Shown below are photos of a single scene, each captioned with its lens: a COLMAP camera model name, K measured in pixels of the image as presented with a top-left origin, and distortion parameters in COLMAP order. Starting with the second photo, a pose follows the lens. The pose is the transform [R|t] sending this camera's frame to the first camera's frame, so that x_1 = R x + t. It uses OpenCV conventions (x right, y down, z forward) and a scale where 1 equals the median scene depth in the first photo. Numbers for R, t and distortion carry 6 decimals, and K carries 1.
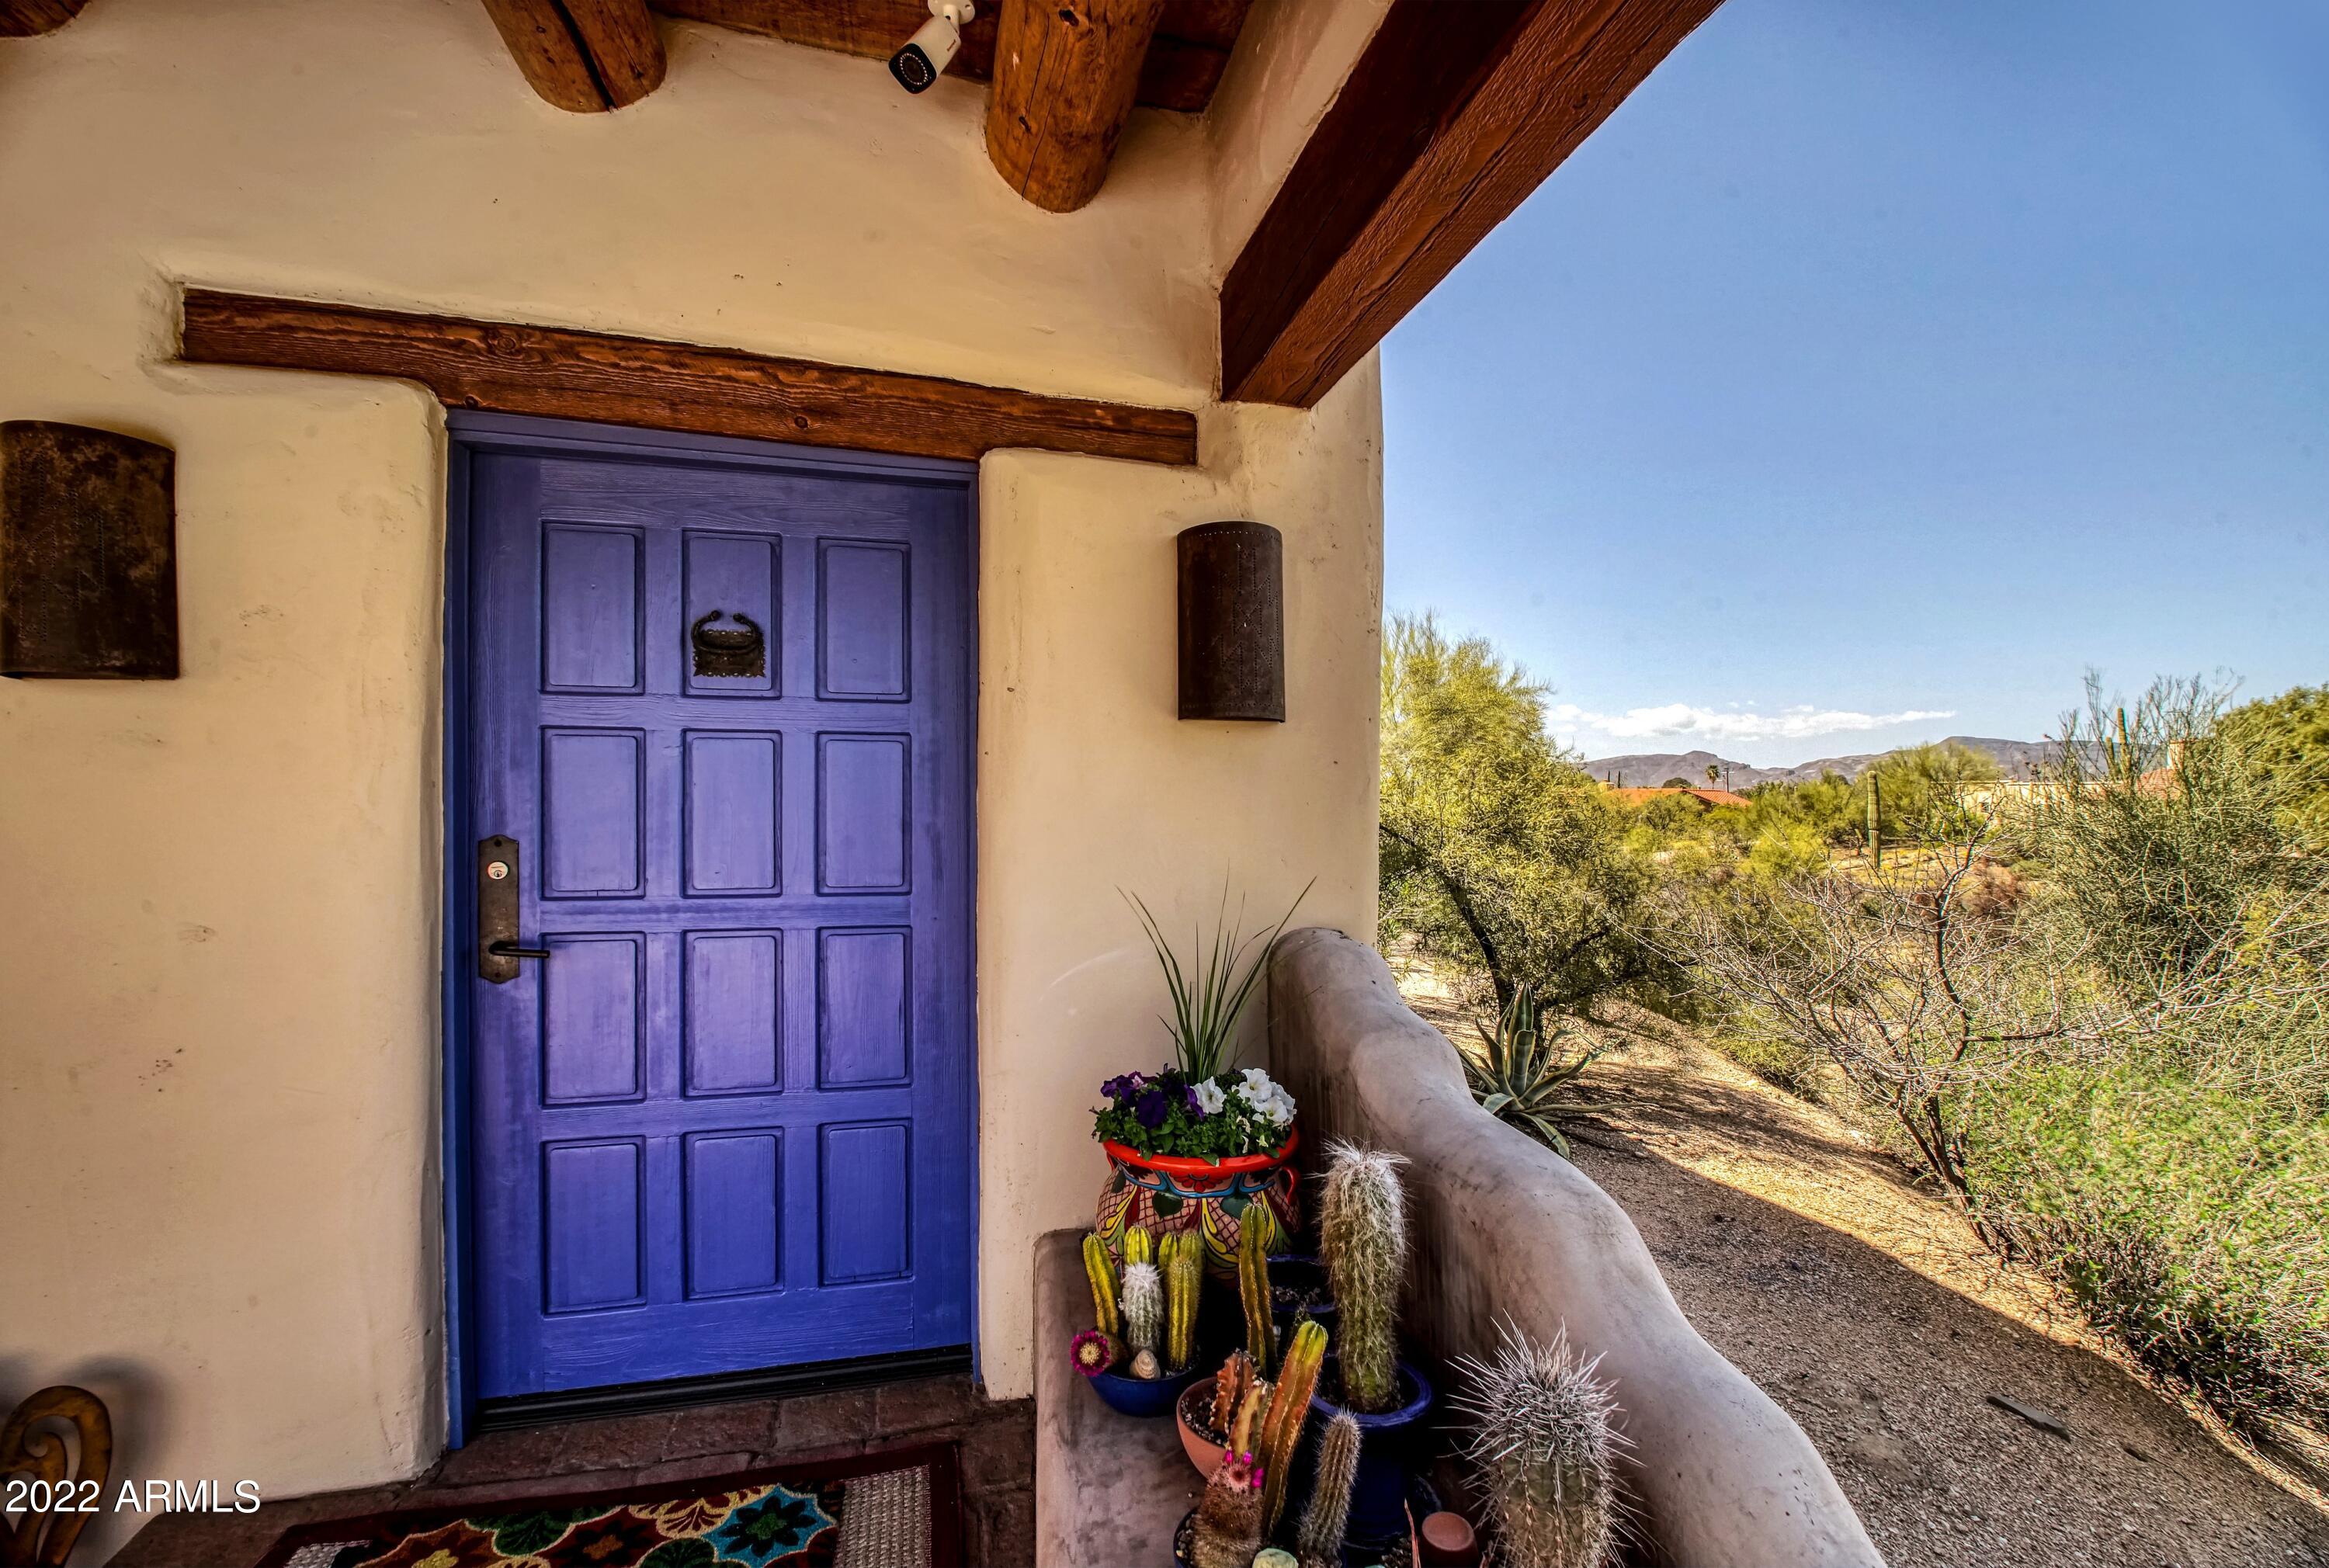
lens RADIAL K [[1001.4, 0, 1164.2], [0, 1001.4, 777.3], [0, 0, 1]] dist [-0.002269, -0.000120]
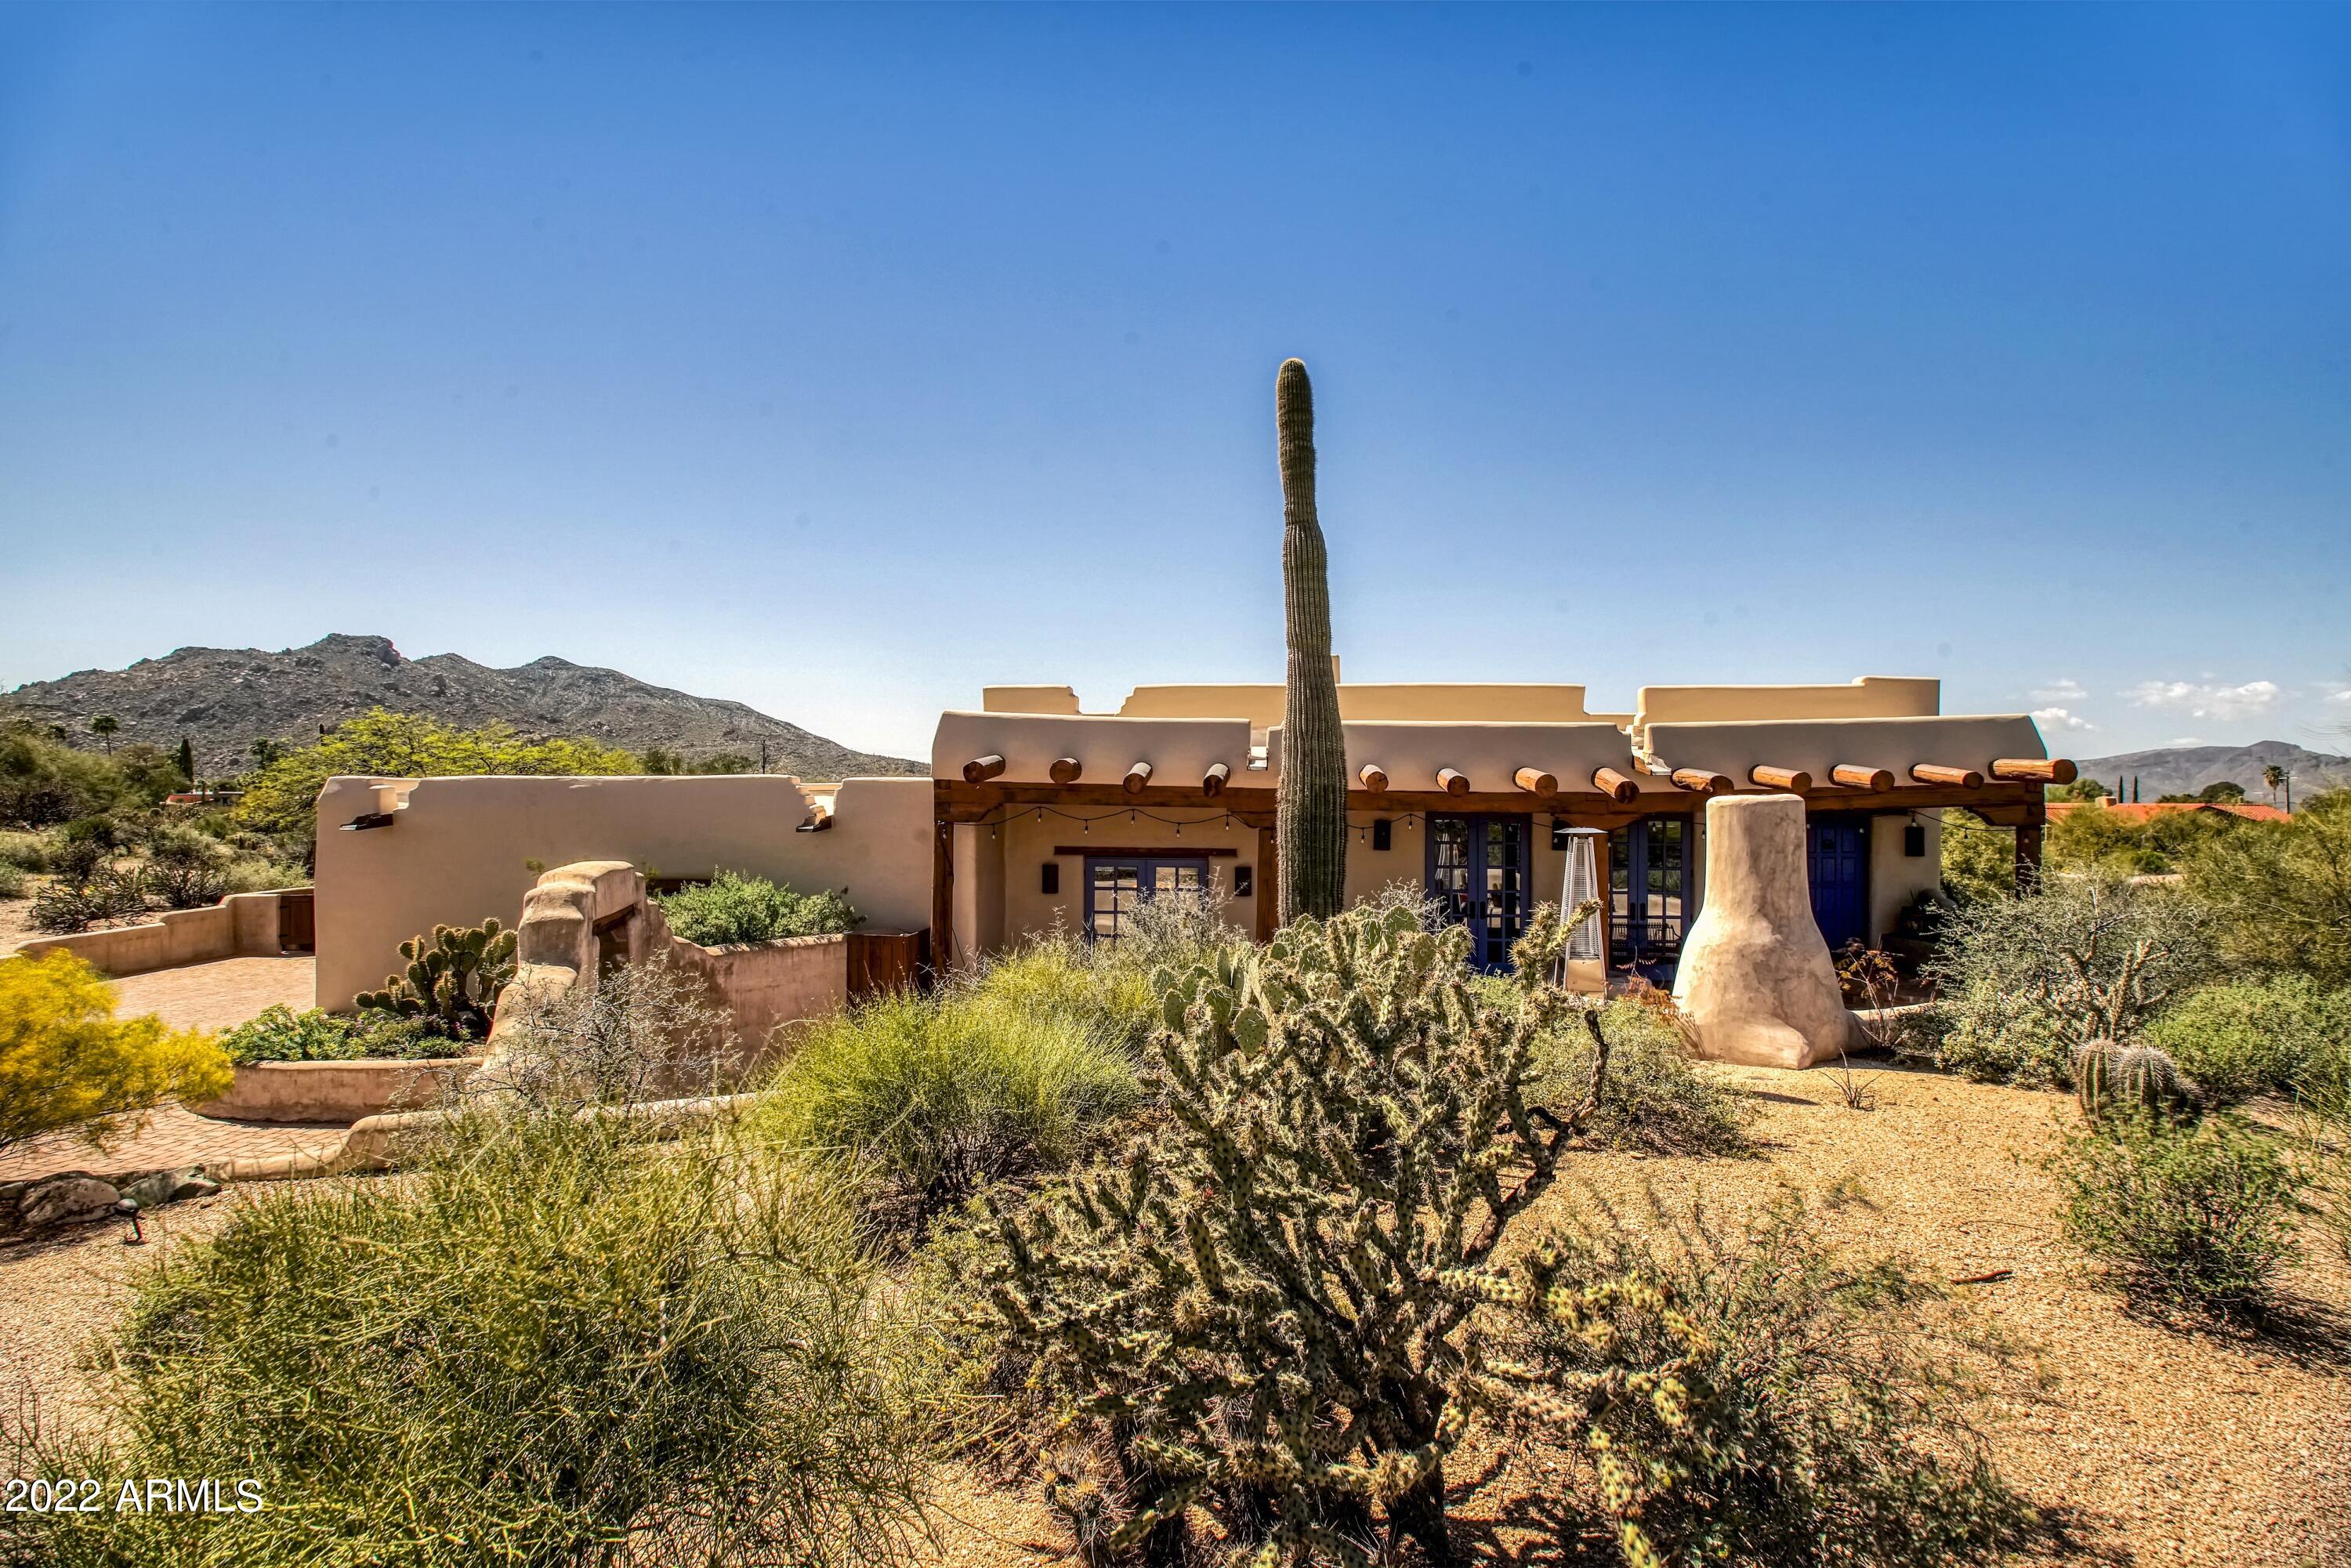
lens RADIAL K [[1074.1, 0, 1177.4], [0, 1074.1, 798.5], [0, 0, 1]] dist [-0.011285, -0.001183]
pose [[0.950469, -0.012148, -0.310581, -0.098574], [0.015464, 0.999847, 0.008216, -0.023909], [0.310434, -0.012612, 0.950511, -0.299873]]
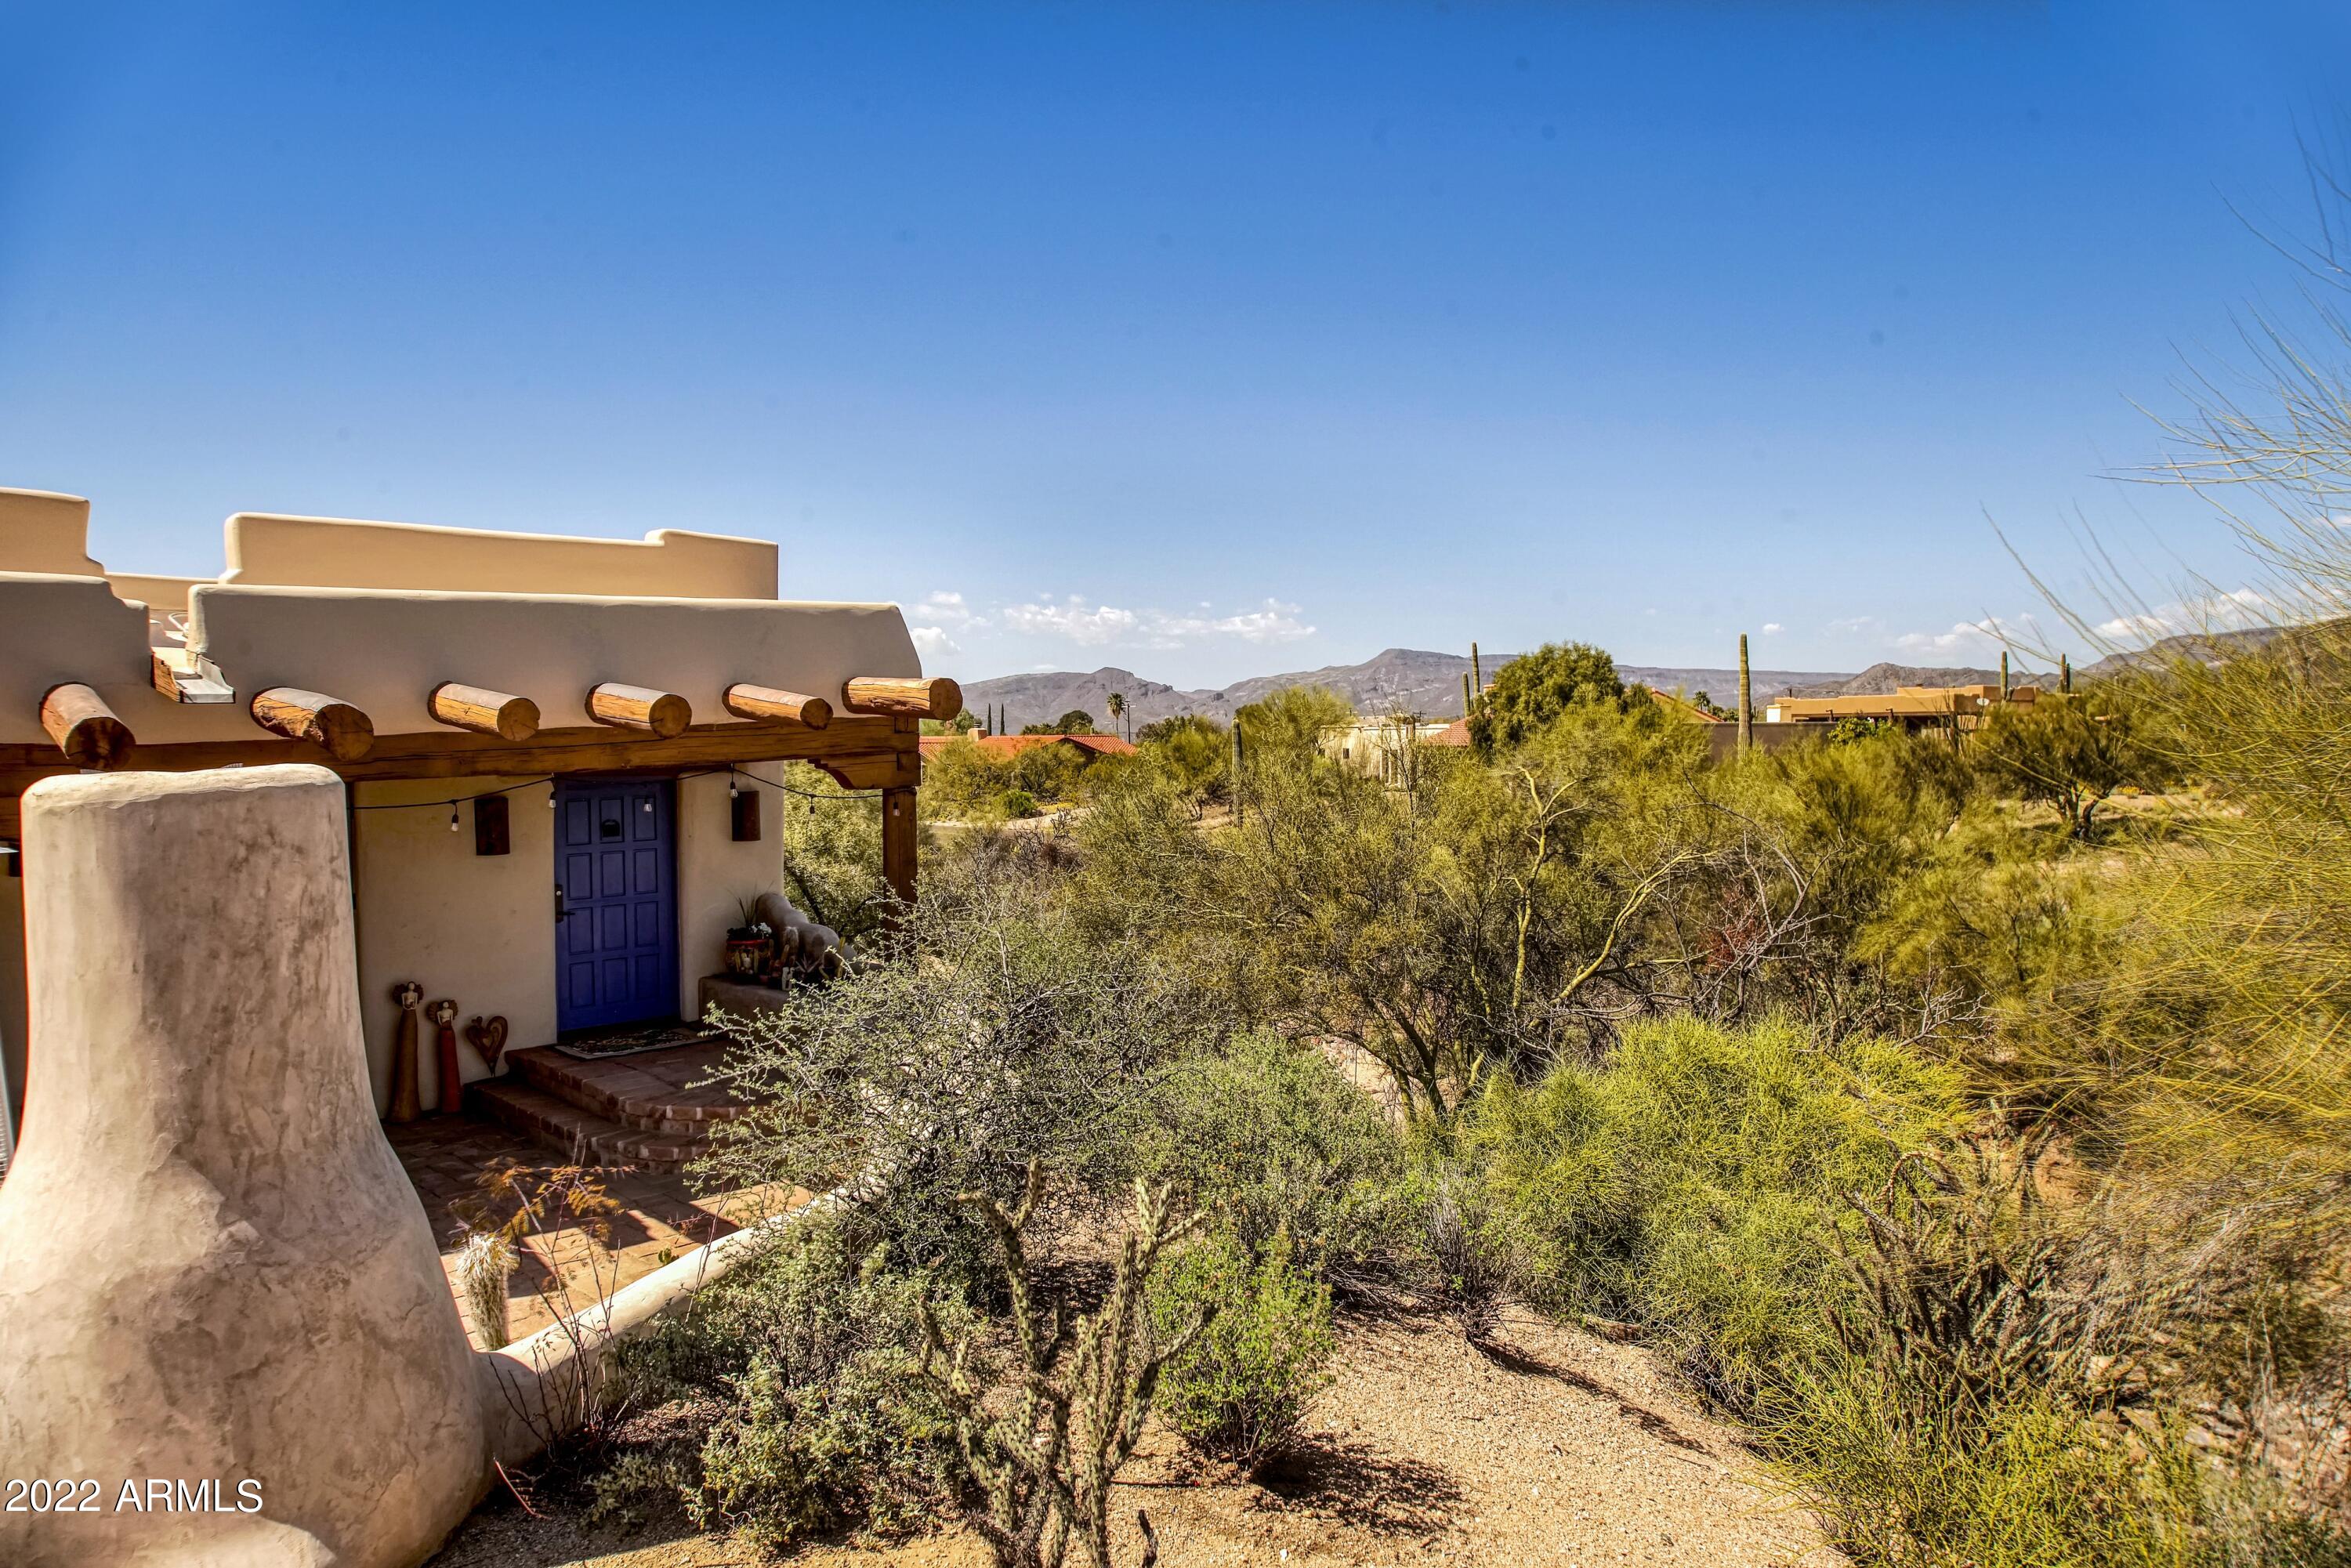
lens RADIAL K [[1581.7, 0, 1182.8], [0, 1581.7, 776.6], [0, 0, 1]] dist [-0.025760, -0.000433]
pose [[0.861449, -0.038023, 0.506419, -0.065745], [0.015528, 0.998699, 0.048570, -0.024246], [-0.507607, -0.033977, 0.860918, -0.215018]]
